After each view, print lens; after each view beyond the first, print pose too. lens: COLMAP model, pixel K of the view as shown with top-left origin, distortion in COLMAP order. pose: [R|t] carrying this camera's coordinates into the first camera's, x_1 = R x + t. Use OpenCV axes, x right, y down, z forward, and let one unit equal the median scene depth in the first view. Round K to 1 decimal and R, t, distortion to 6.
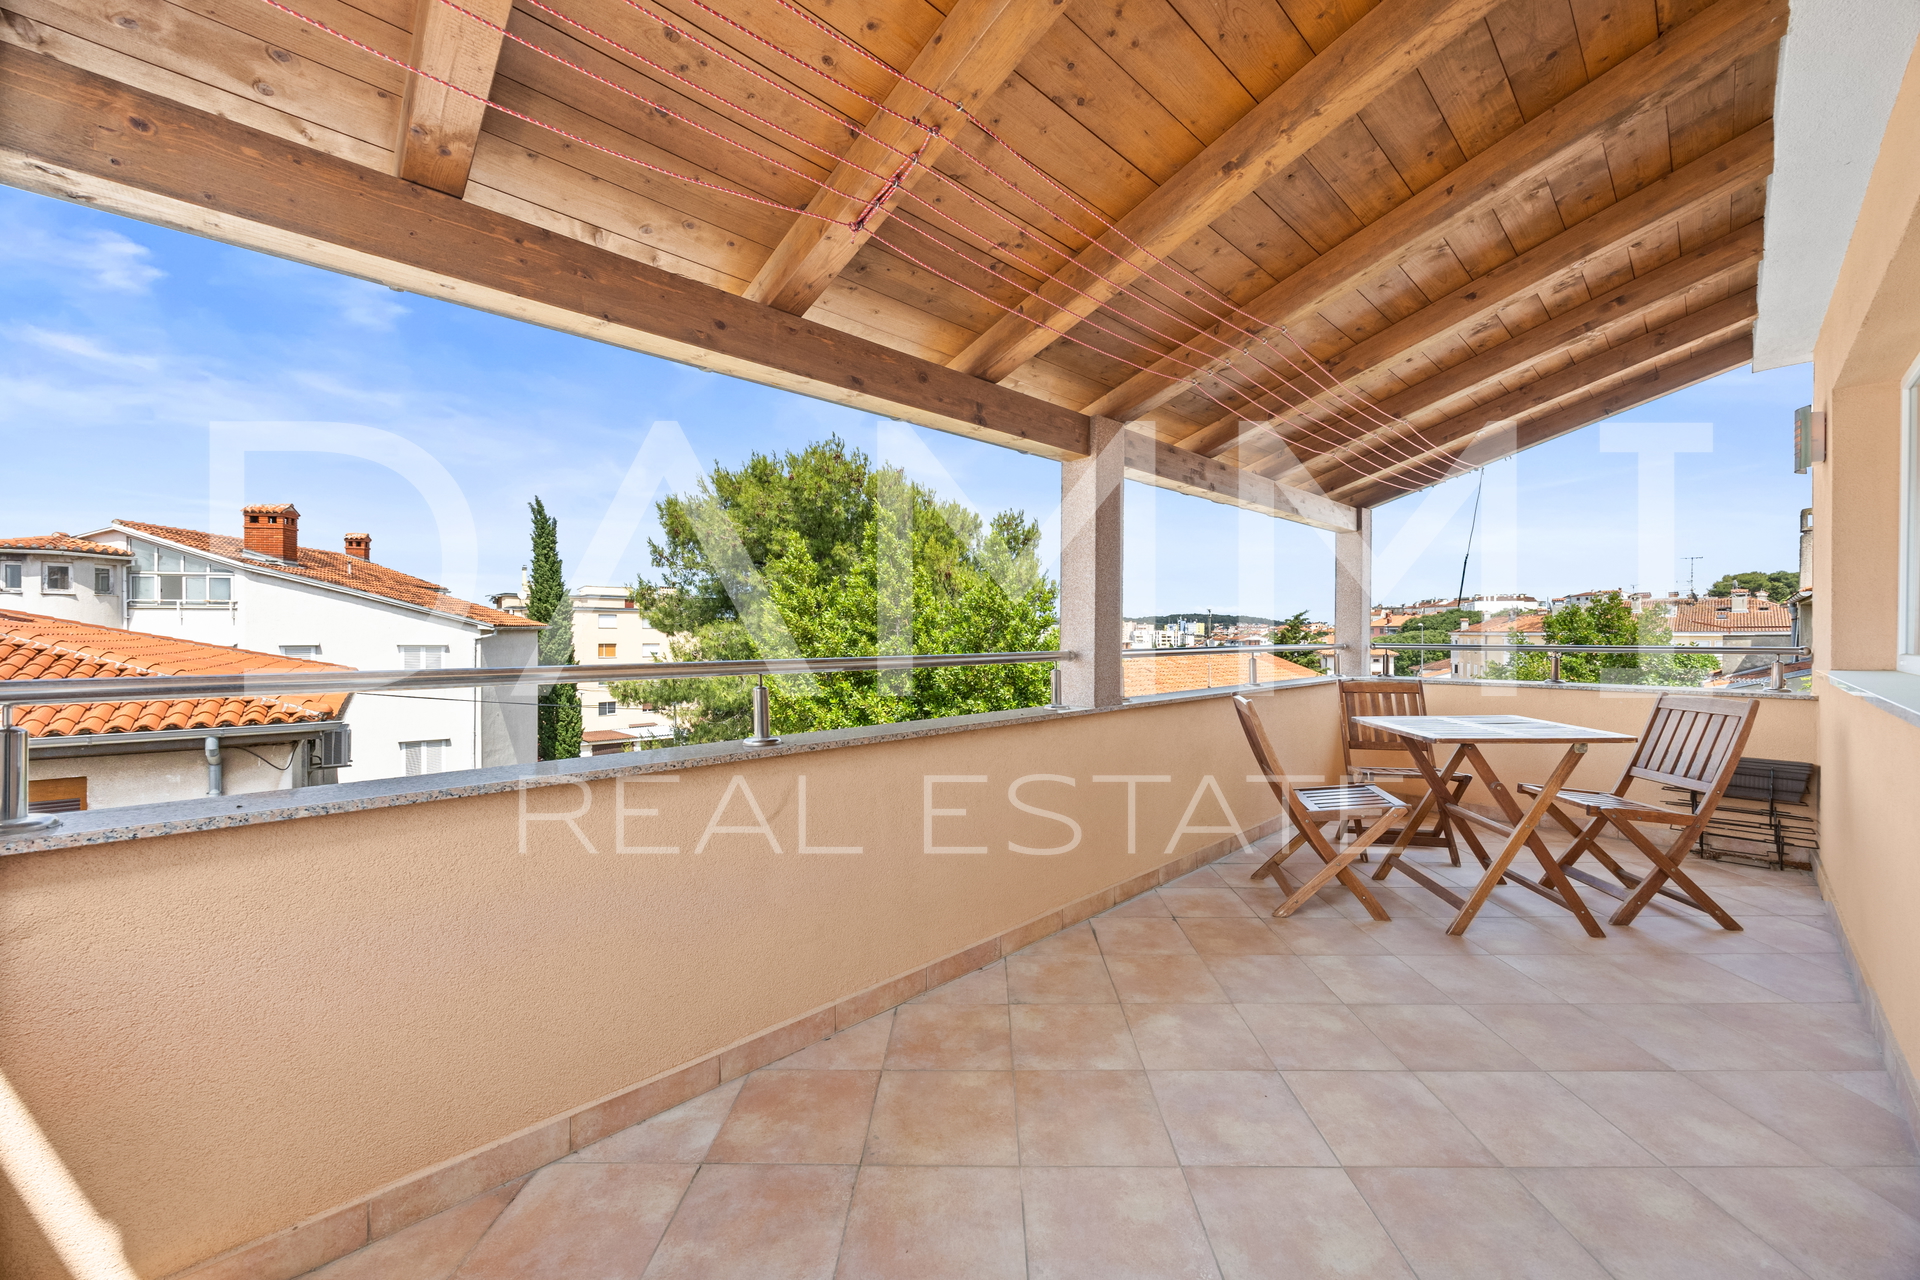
lens RADIAL K [[733.0, 0, 977.5], [0, 733.0, 623.9], [0, 0, 1]] dist [-0.001144, 0.000012]
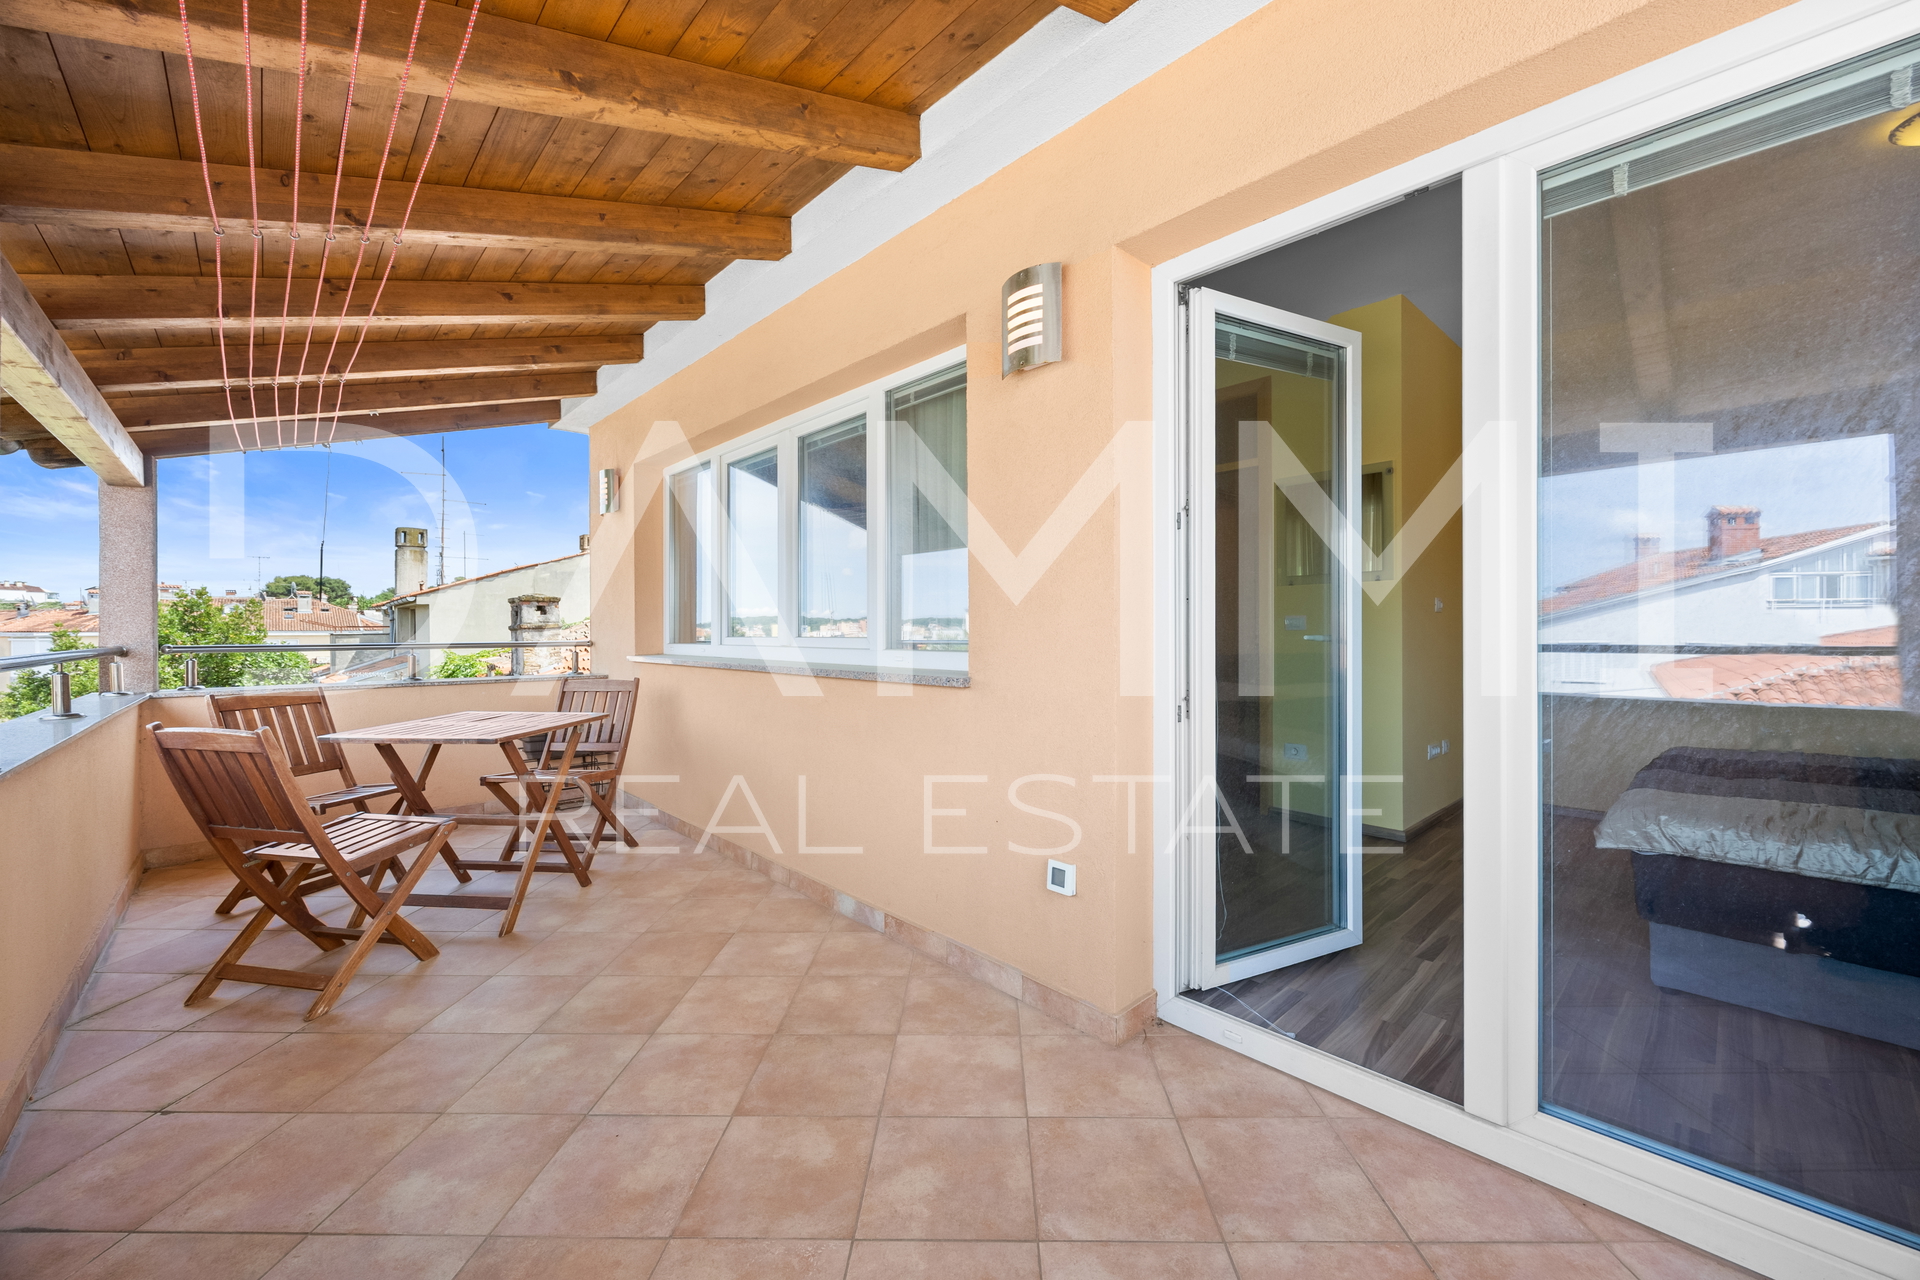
lens RADIAL K [[733.0, 0, 977.5], [0, 733.0, 623.9], [0, 0, 1]] dist [-0.001144, 0.000012]
pose [[0.006354, 0.006965, 0.999956, -0.401092], [-0.008234, 0.999942, -0.006913, 0.006351], [-0.999946, -0.008190, 0.006411, 0.421349]]
